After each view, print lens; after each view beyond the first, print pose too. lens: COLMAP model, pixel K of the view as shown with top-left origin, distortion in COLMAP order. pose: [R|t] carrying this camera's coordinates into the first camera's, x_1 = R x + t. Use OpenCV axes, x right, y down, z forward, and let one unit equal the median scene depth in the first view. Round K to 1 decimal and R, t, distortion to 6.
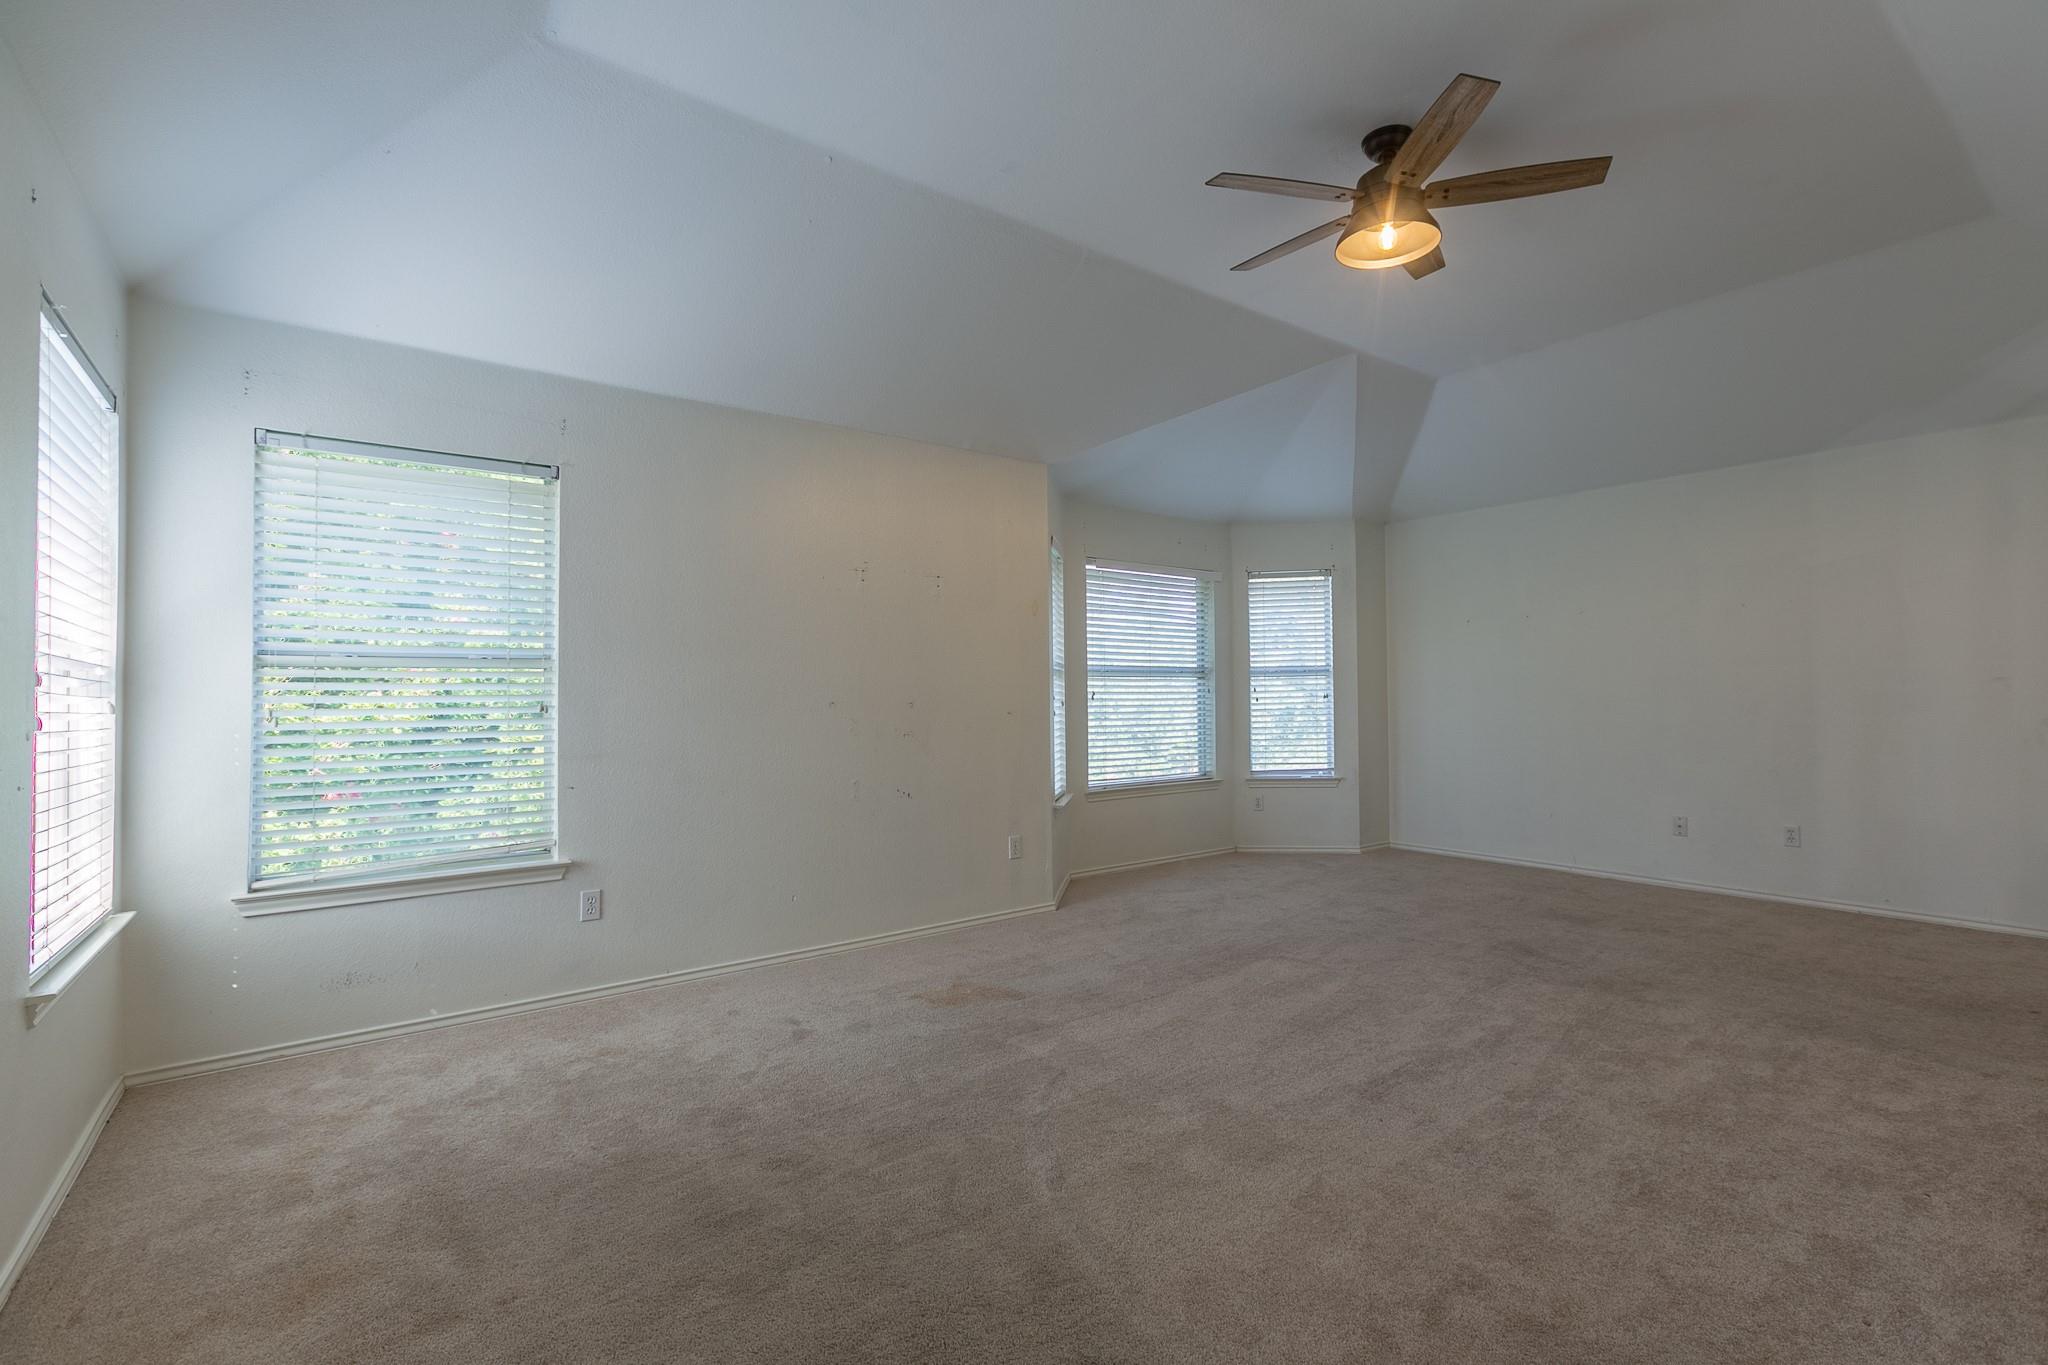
lens RADIAL K [[963.3, 0, 1024.0], [0, 963.3, 682.5], [0, 0, 1]] dist [0.014142, 0.000102]
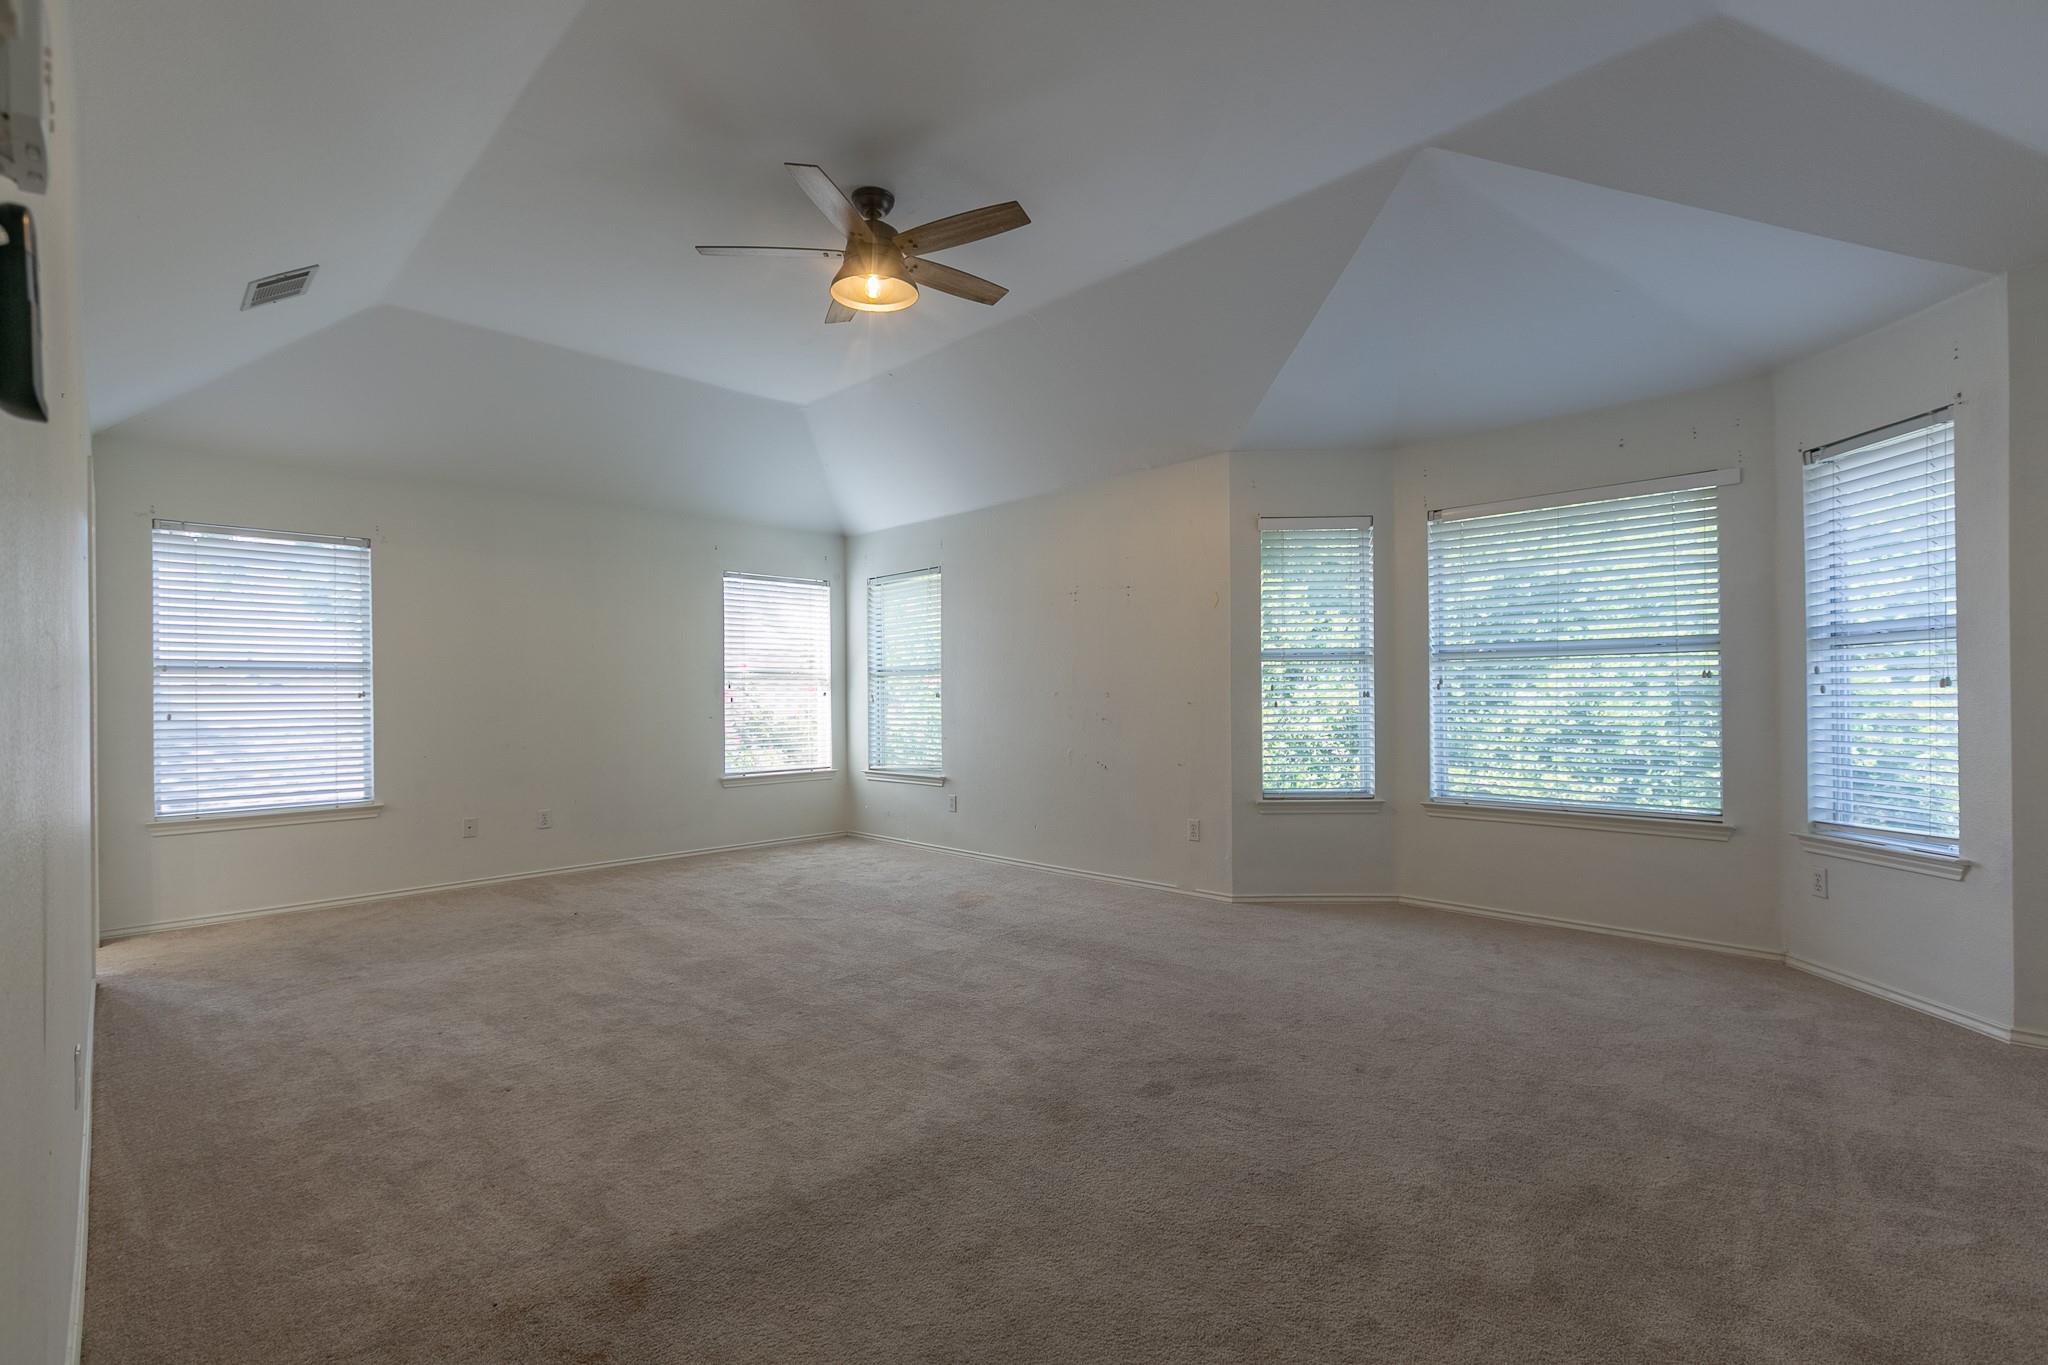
lens RADIAL K [[890.4, 0, 1010.2], [0, 890.4, 685.4], [0, 0, 1]] dist [-0.000512, -0.000070]
pose [[0.125896, 0.001684, -0.992042, 1.237442], [0.026275, 0.999642, 0.005032, 0.002574], [0.991695, -0.026699, 0.125807, 0.903556]]
